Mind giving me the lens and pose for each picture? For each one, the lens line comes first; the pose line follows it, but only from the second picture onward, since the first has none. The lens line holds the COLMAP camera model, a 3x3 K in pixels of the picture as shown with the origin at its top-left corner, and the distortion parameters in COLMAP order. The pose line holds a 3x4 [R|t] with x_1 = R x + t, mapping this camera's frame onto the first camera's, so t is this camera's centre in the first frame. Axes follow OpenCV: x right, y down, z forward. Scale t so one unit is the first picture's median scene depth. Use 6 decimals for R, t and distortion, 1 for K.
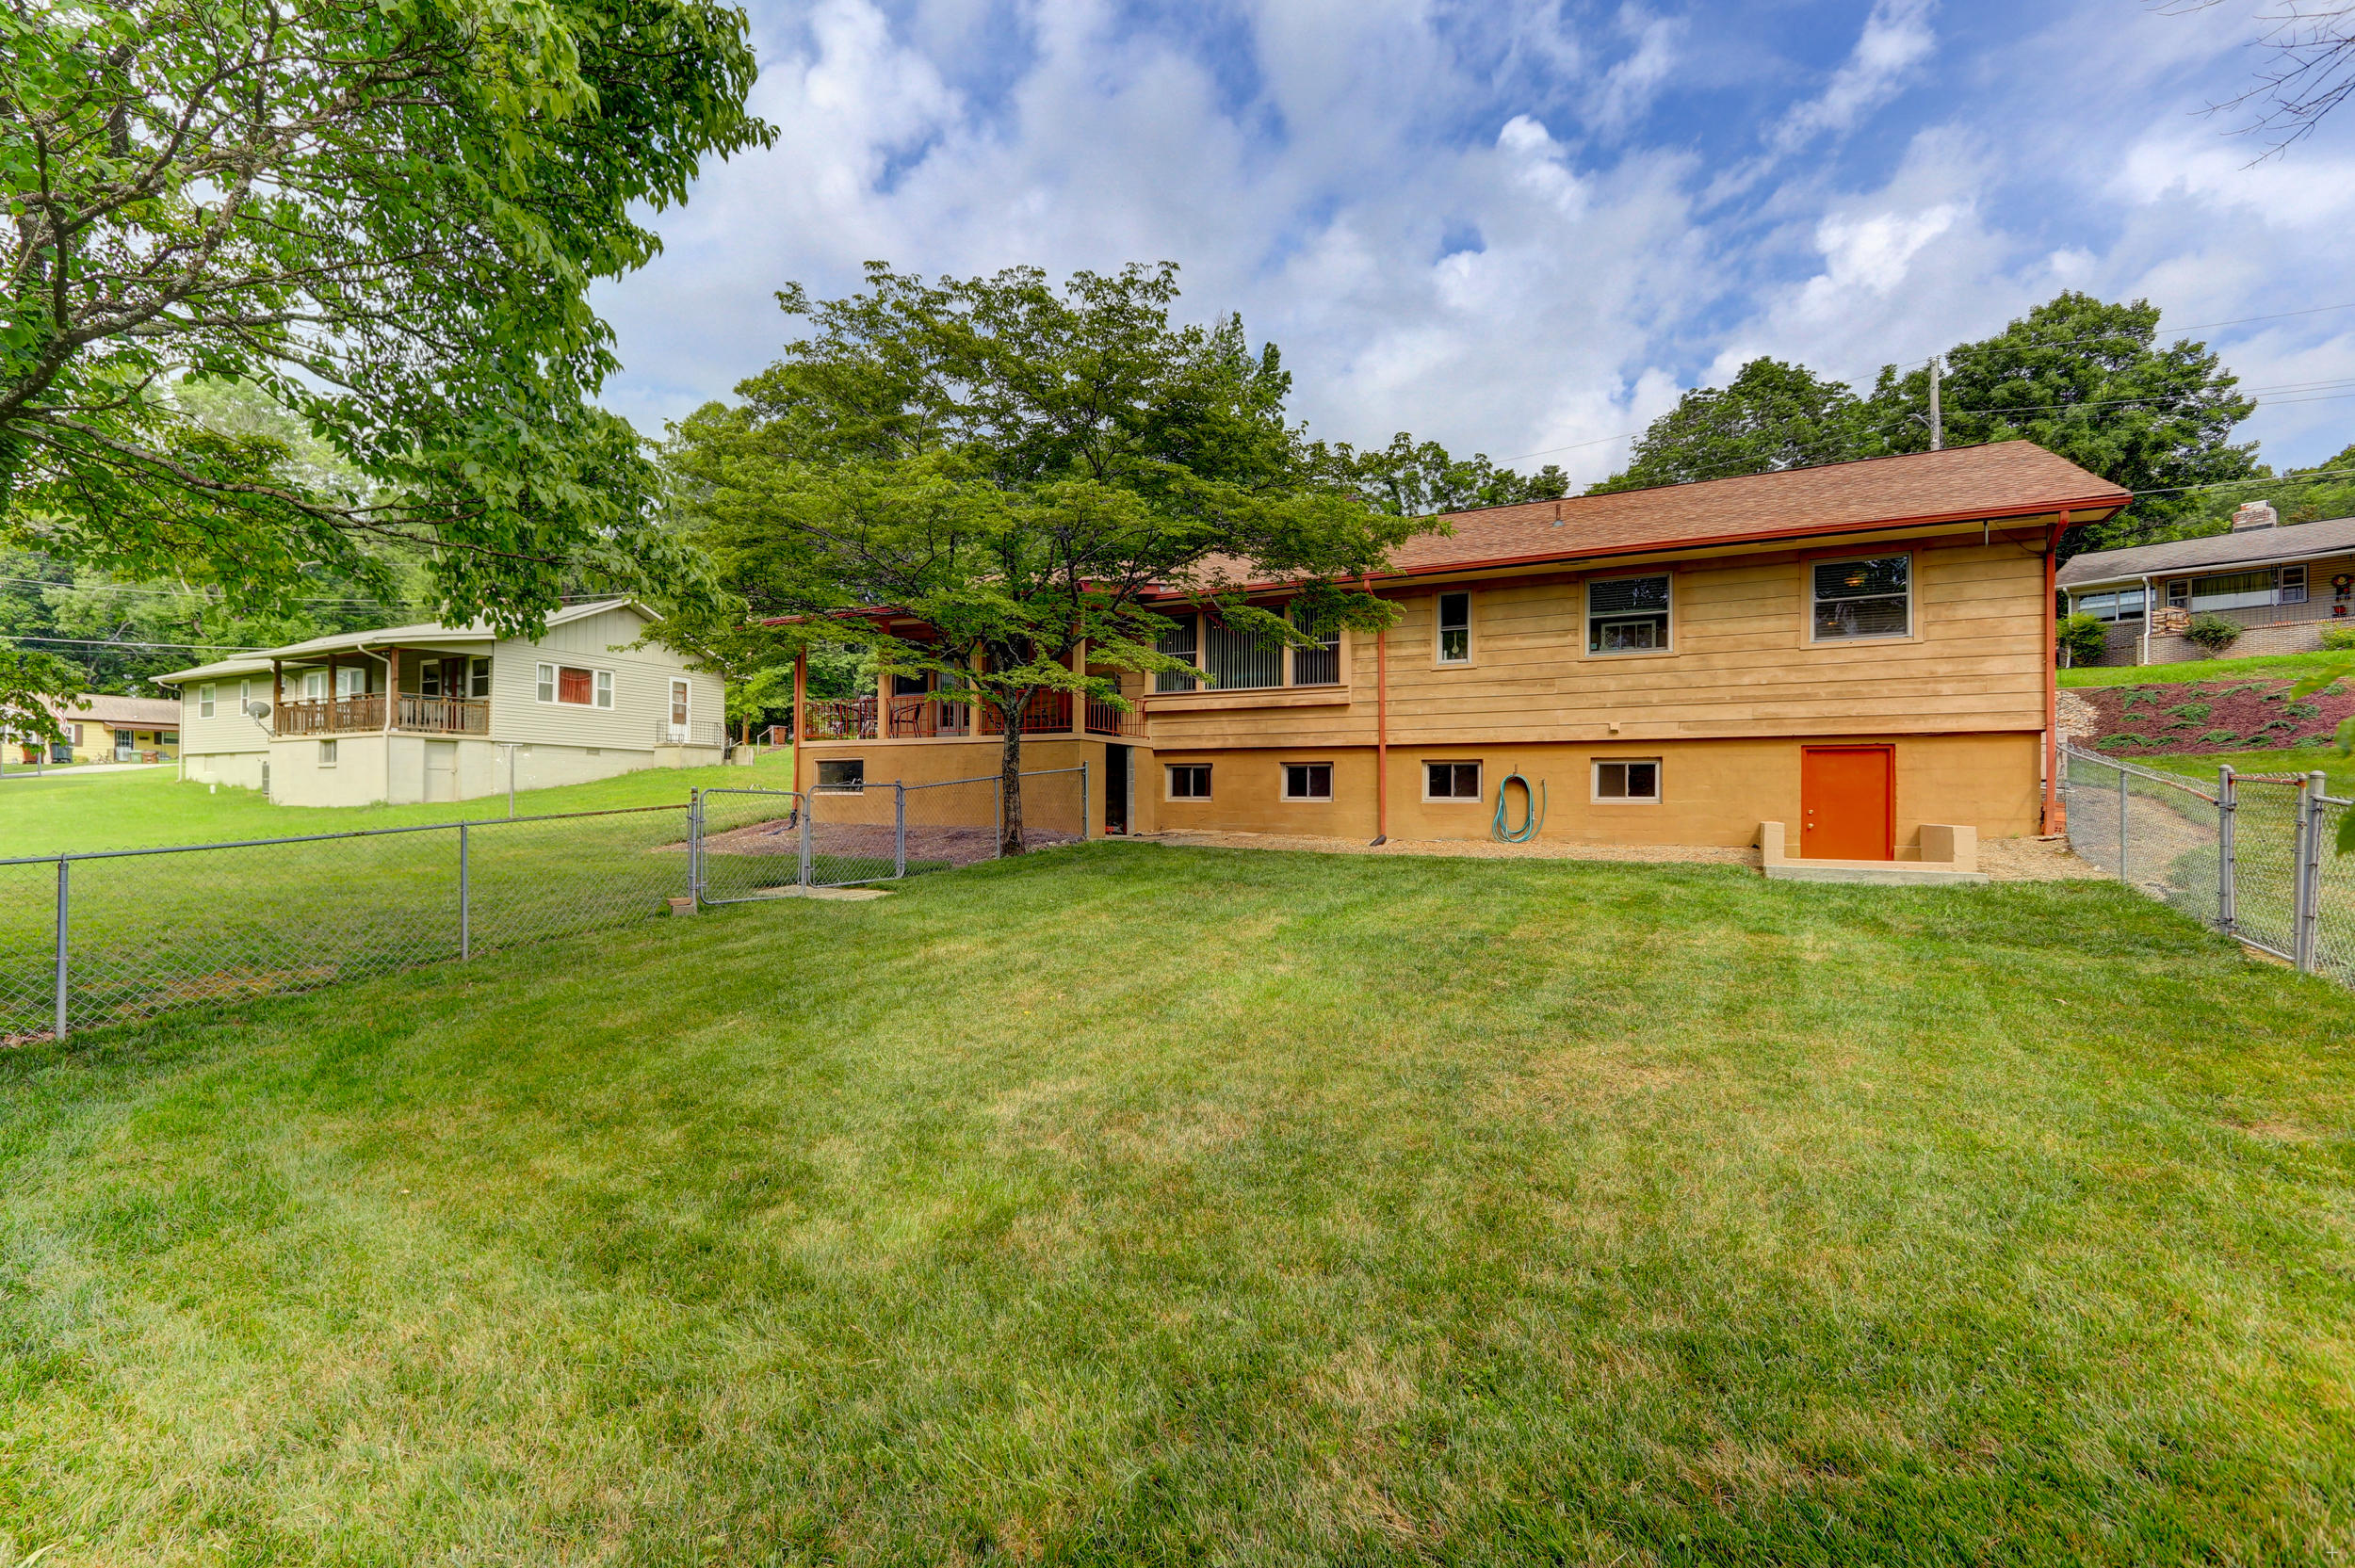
lens RADIAL K [[1102.7, 0, 1179.4], [0, 1102.7, 785.9], [0, 0, 1]] dist [0.009810, 0.000182]
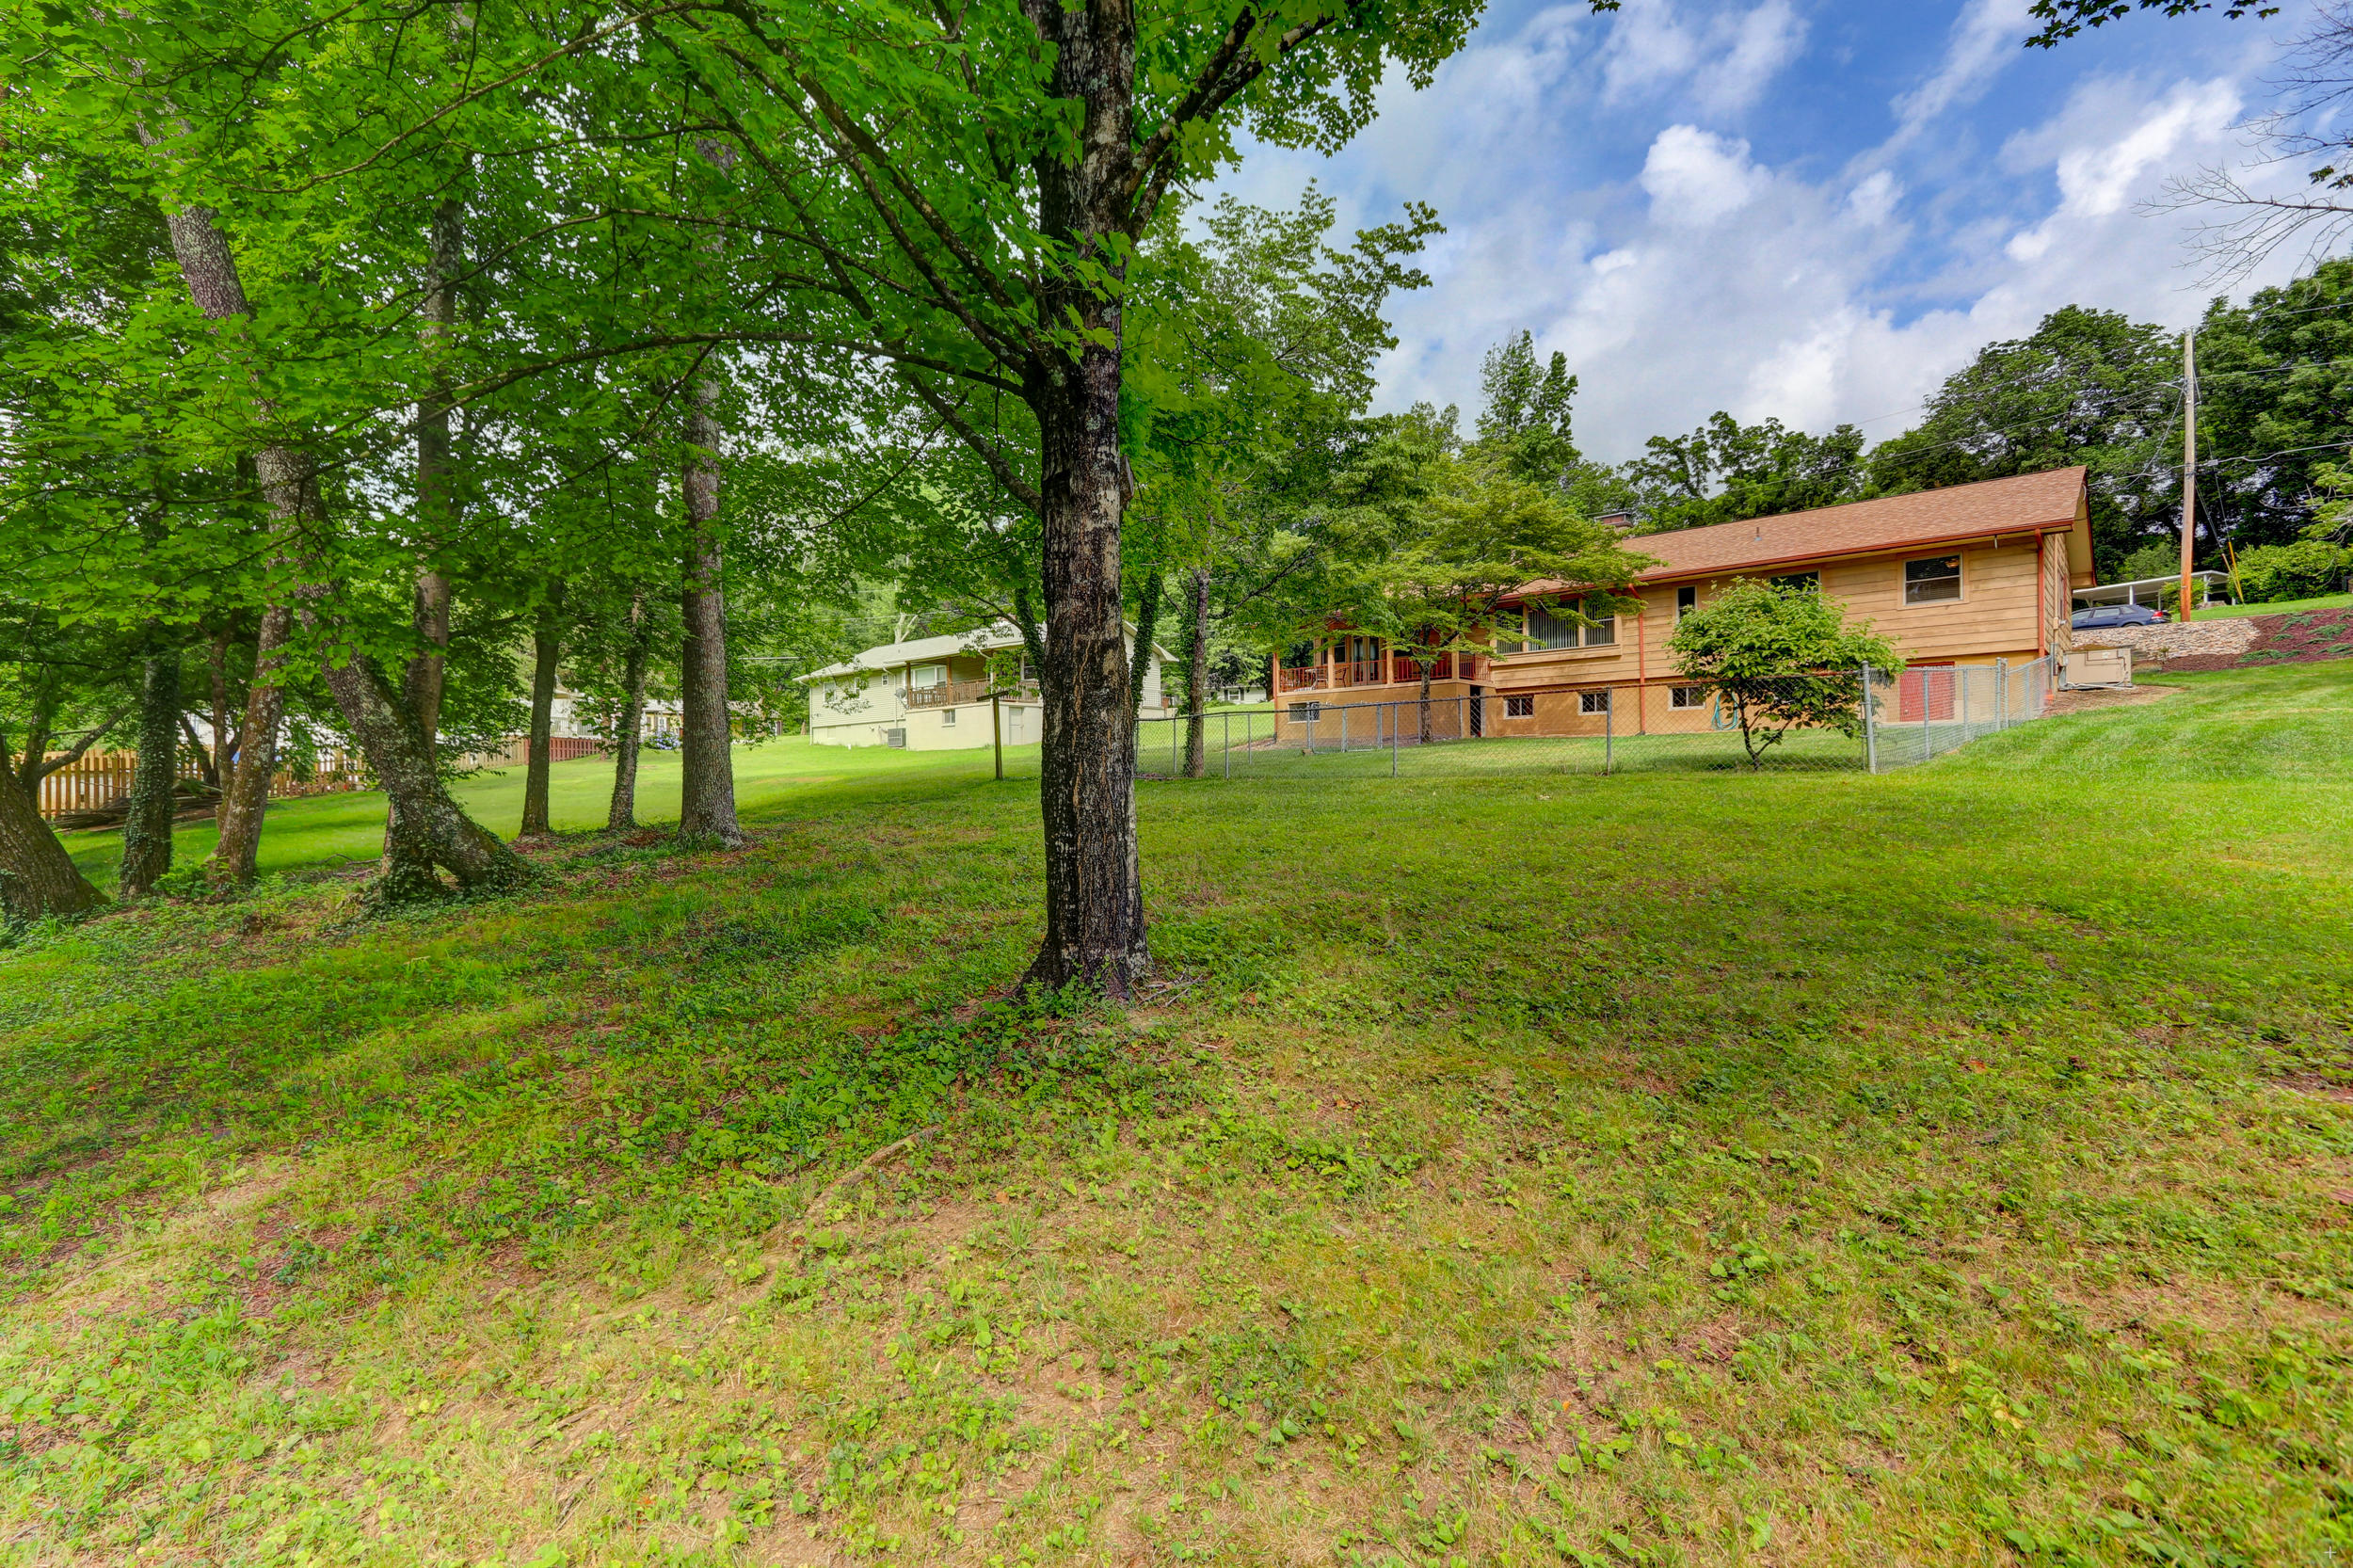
lens RADIAL K [[1101.9, 0, 1133.5], [0, 1101.9, 776.3], [0, 0, 1]] dist [0.009810, 0.000182]
pose [[0.959510, -0.017125, -0.281152, -0.082672], [0.020920, 0.999726, 0.010500, 0.071835], [0.280895, -0.015957, 0.959606, -0.769524]]
